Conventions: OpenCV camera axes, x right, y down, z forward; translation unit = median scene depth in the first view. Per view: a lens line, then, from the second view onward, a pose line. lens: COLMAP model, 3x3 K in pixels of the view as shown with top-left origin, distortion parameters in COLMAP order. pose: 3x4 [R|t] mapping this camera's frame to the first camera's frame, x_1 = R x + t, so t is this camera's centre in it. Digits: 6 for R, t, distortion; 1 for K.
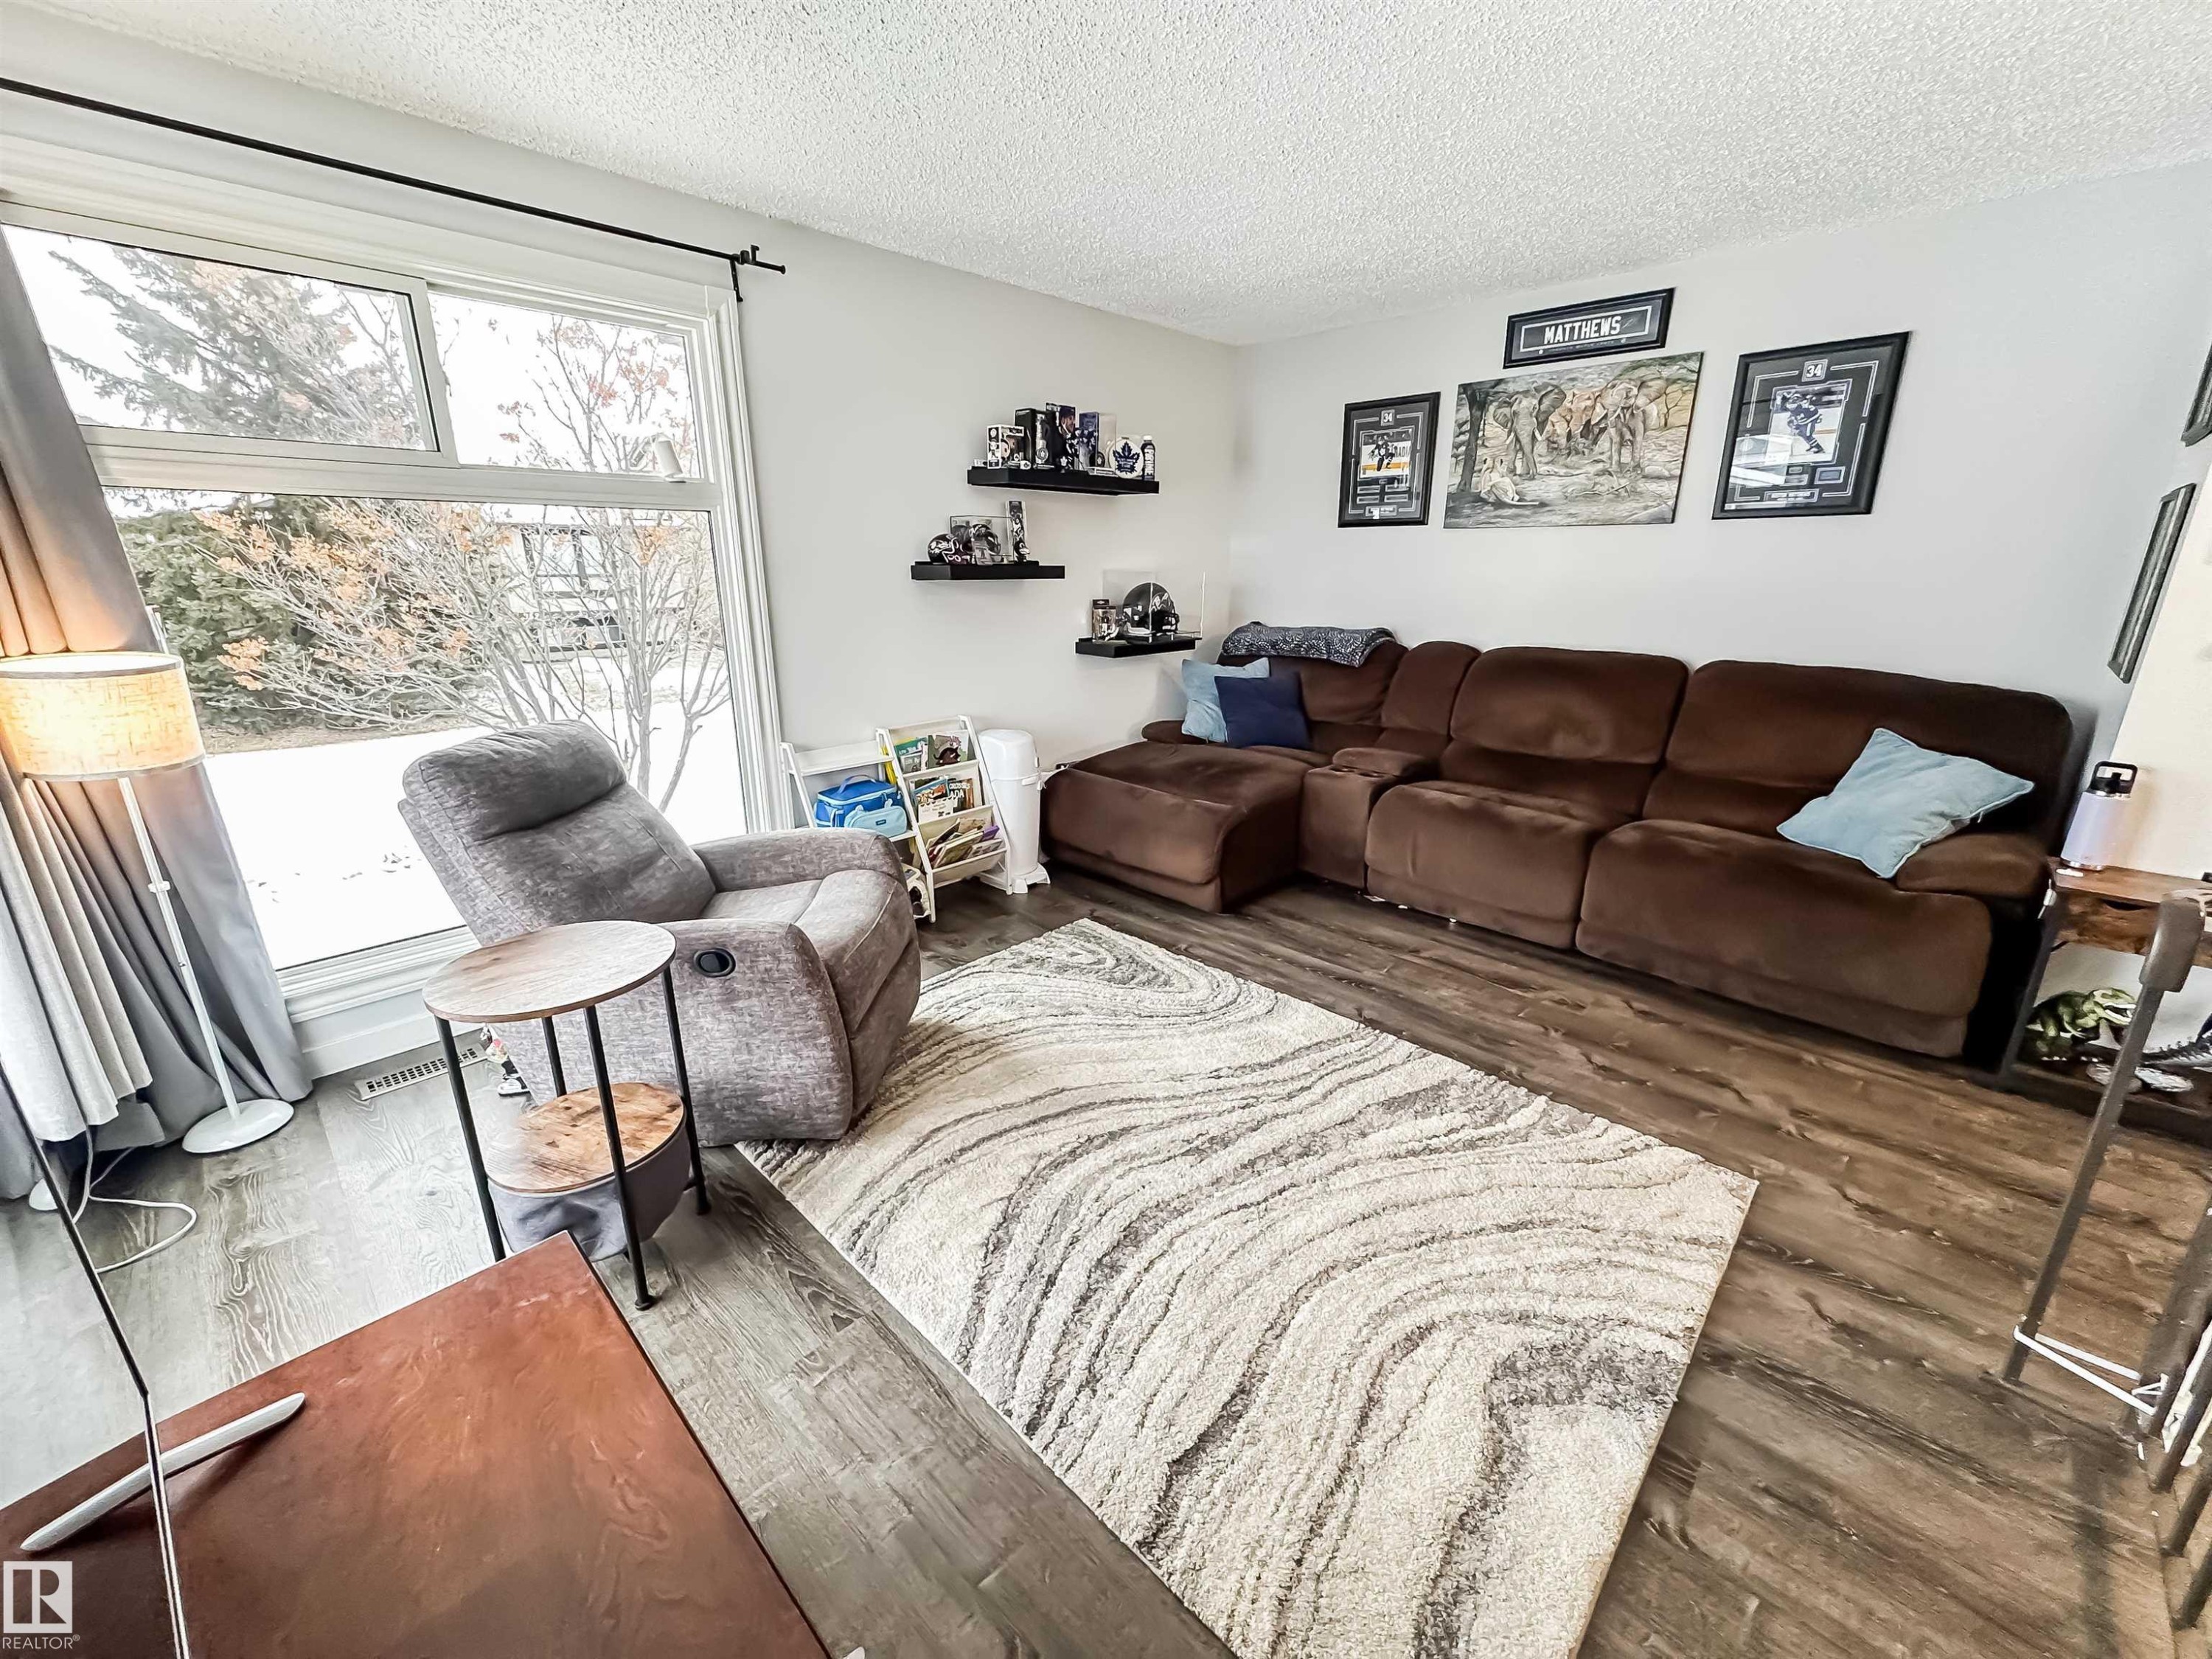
lens RADIAL K [[885.6, 0, 1101.2], [0, 885.6, 812.5], [0, 0, 1]] dist [-0.002020, 0.000533]
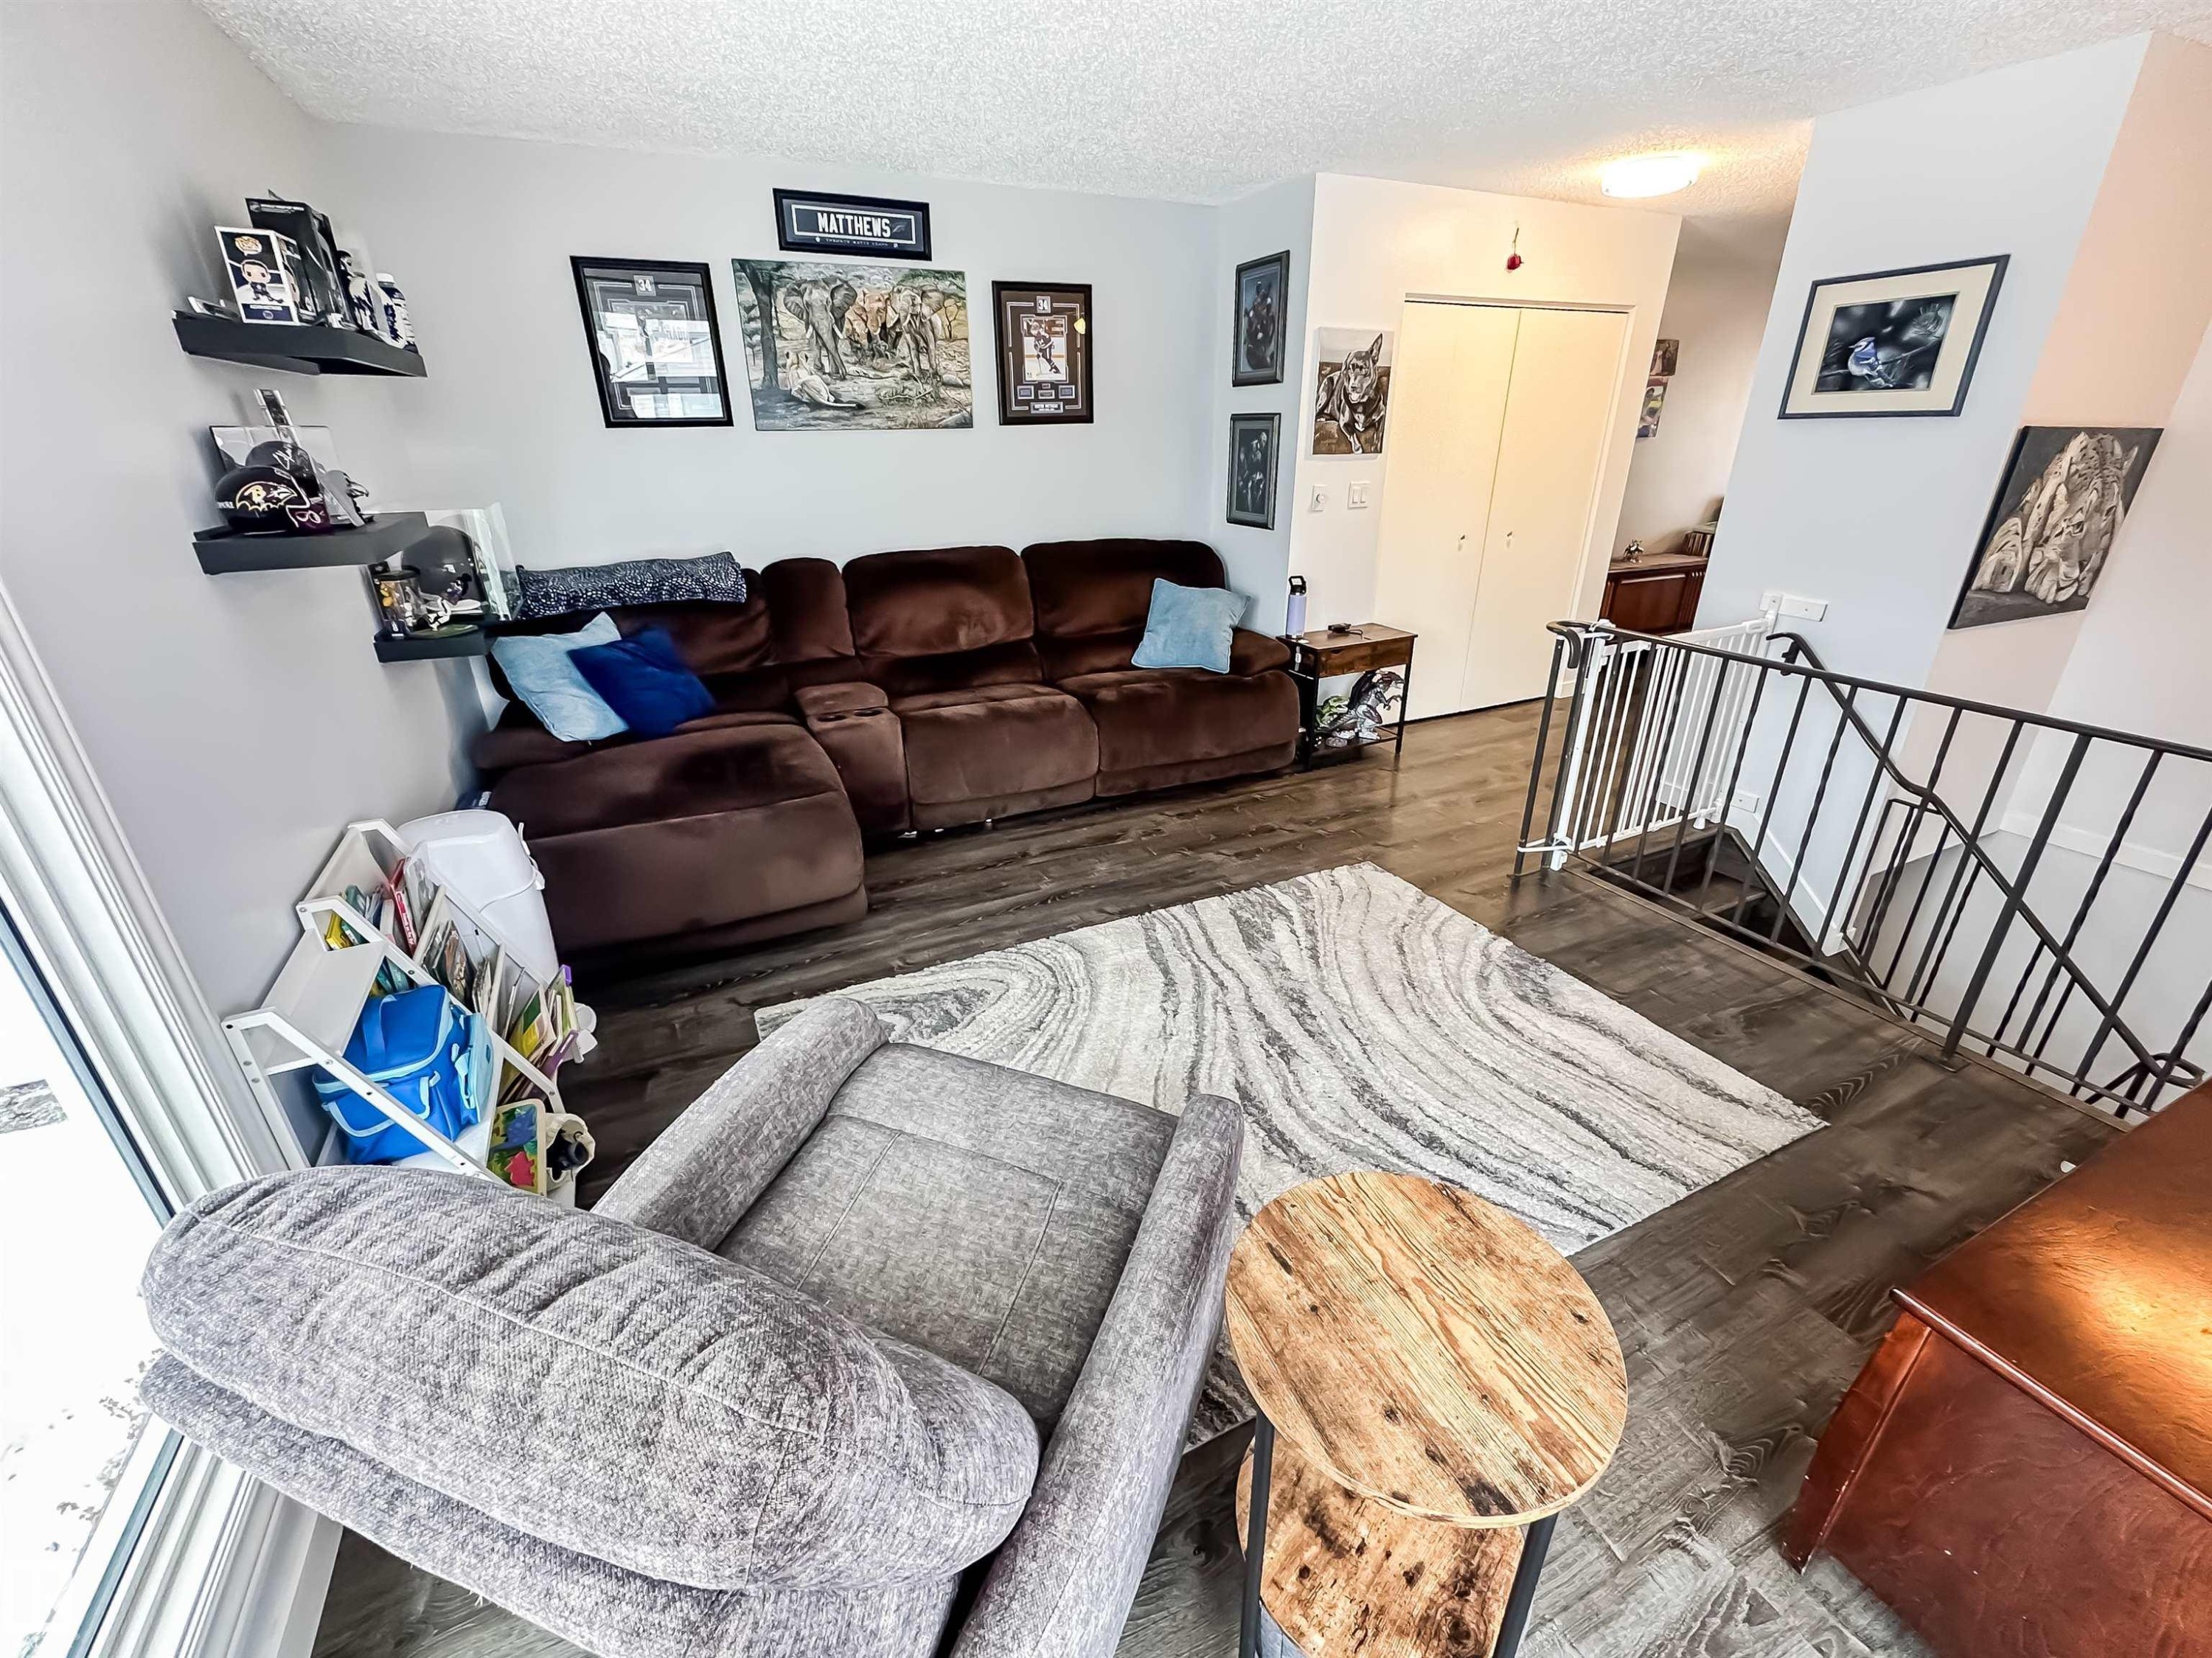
lens RADIAL K [[921.6, 0, 1116.0], [0, 921.6, 811.5], [0, 0, 1]] dist [-0.003947, 0.000370]
pose [[0.346115, -0.367361, 0.863279, -0.545077], [0.267625, 0.920580, 0.284447, -0.176234], [-0.899212, 0.132583, 0.416941, 0.446121]]
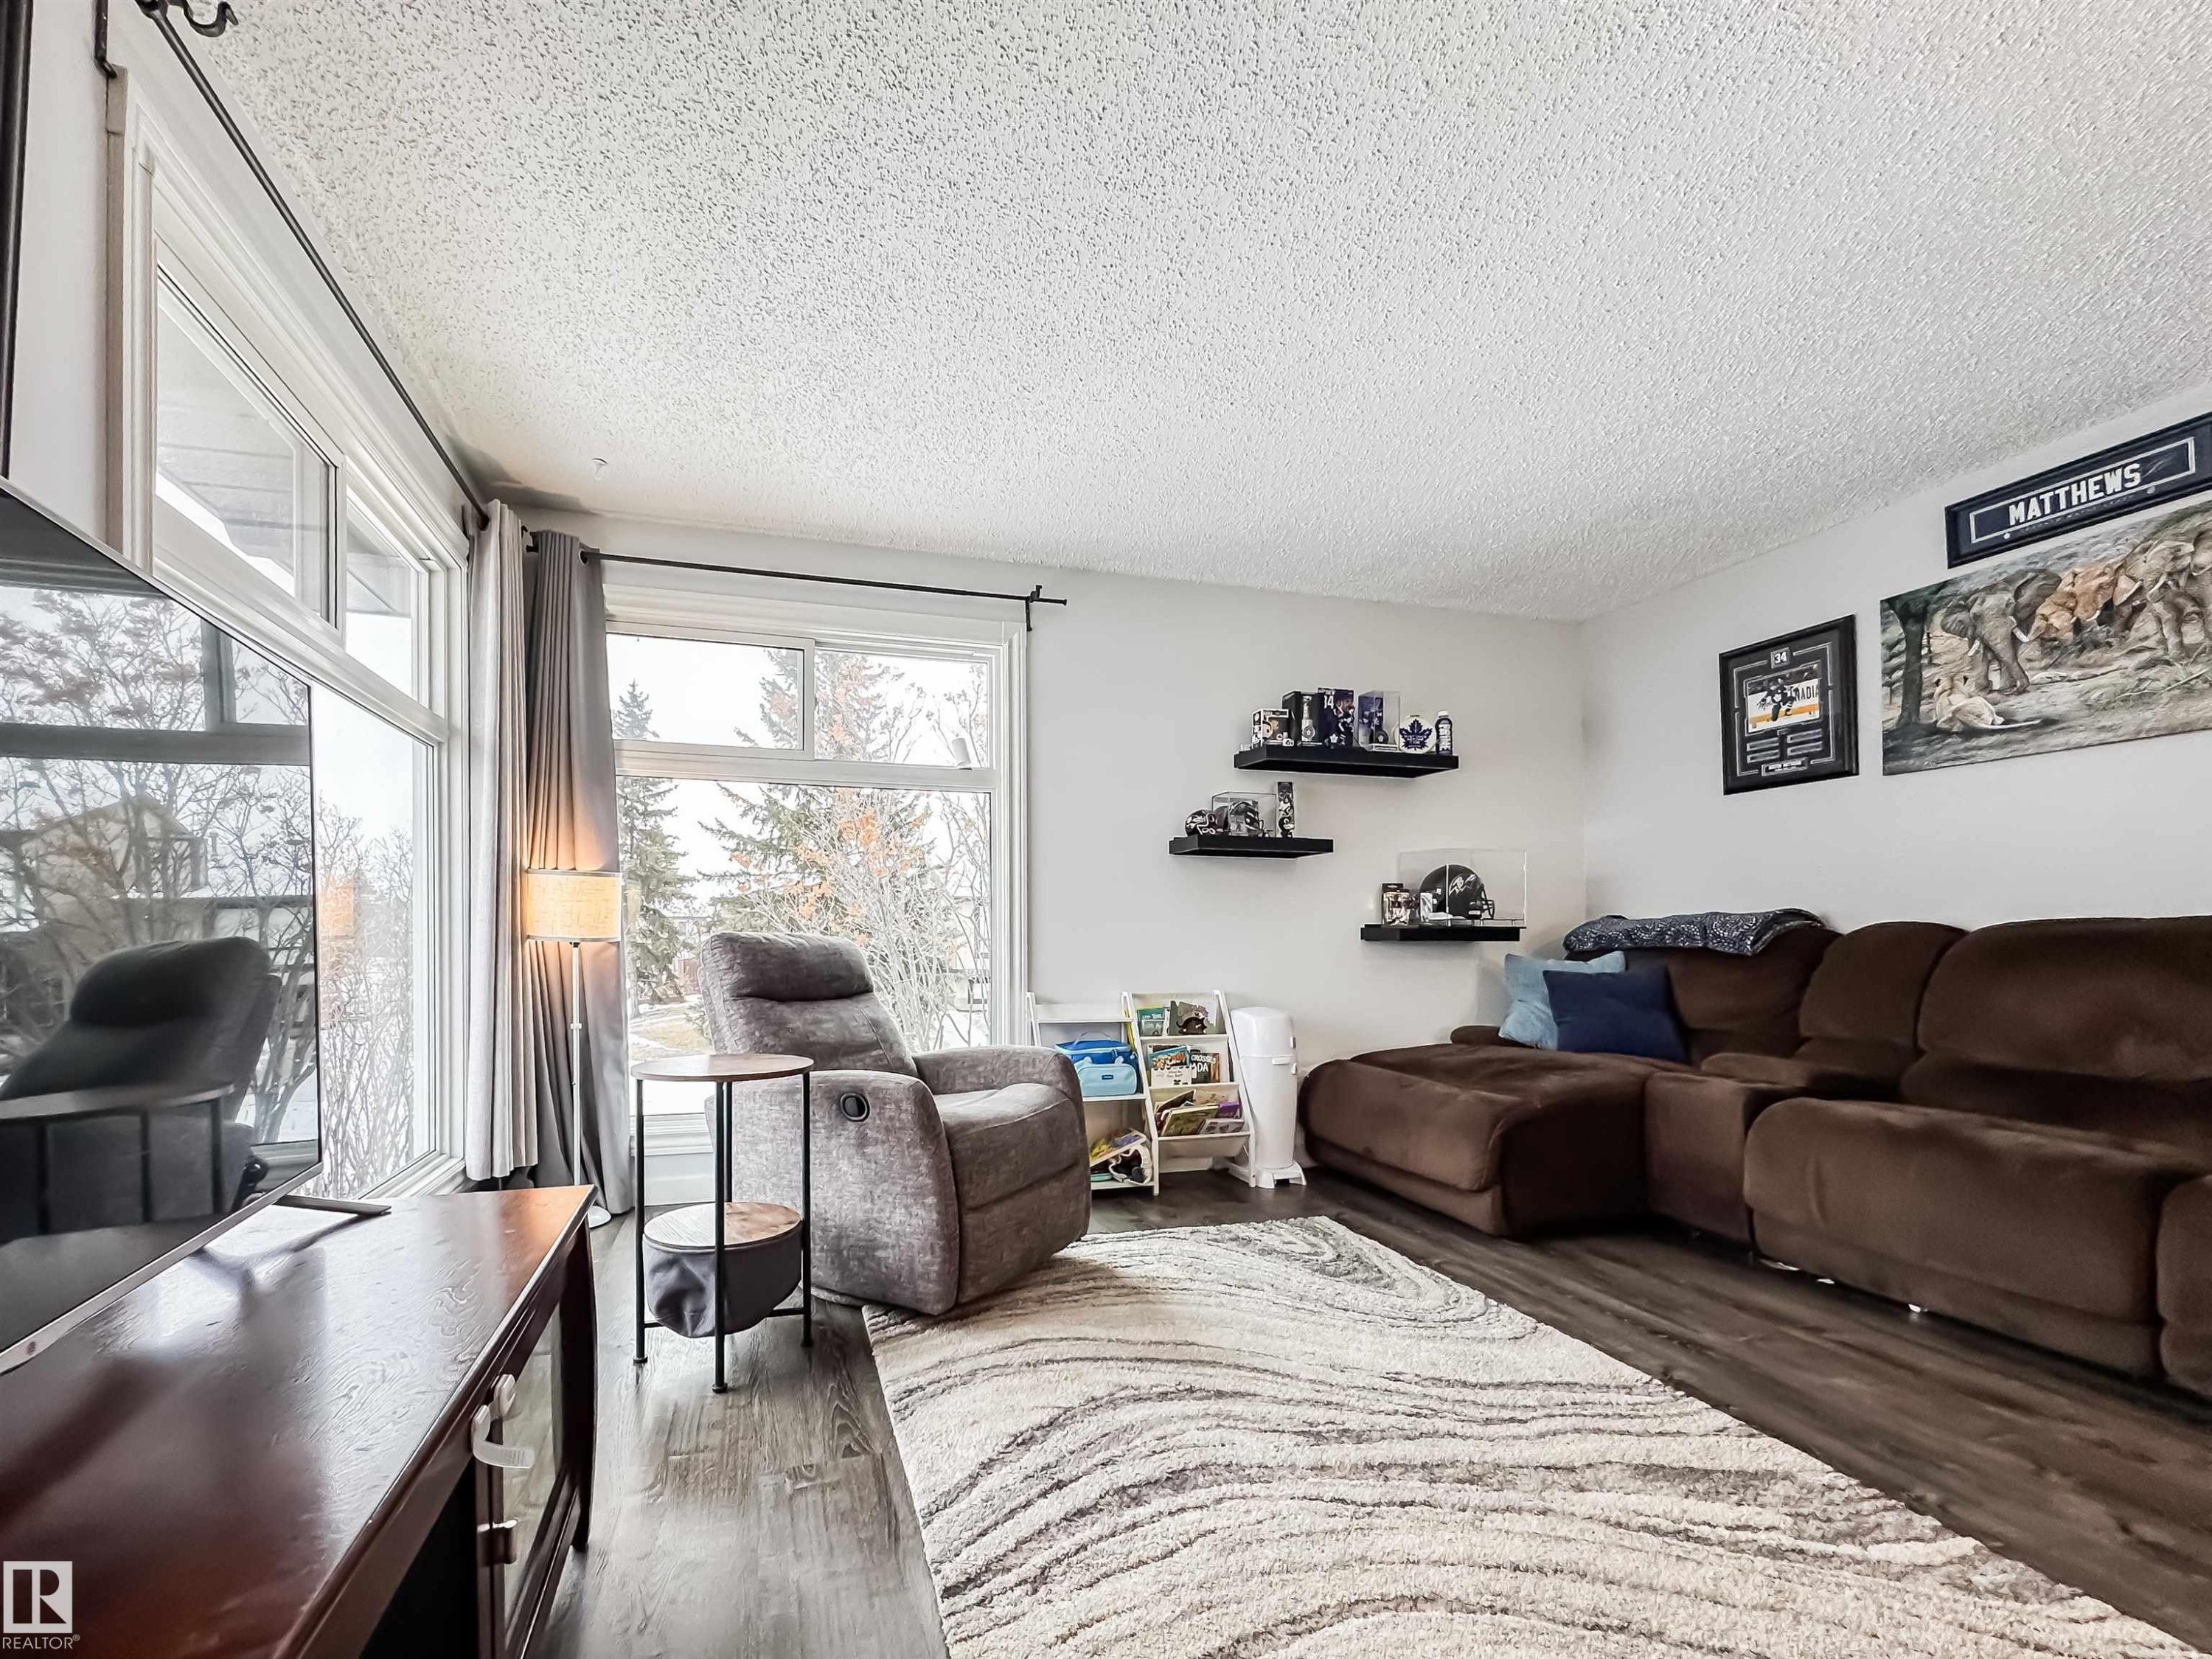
lens RADIAL K [[921.7, 0, 1003.7], [0, 921.7, 922.1], [0, 0, 1]] dist [-0.003947, 0.000370]
pose [[0.854913, -0.010962, -0.518655, 0.197584], [-0.141450, 0.956969, -0.253382, 0.127084], [0.499114, 0.289984, 0.816575, 0.042350]]
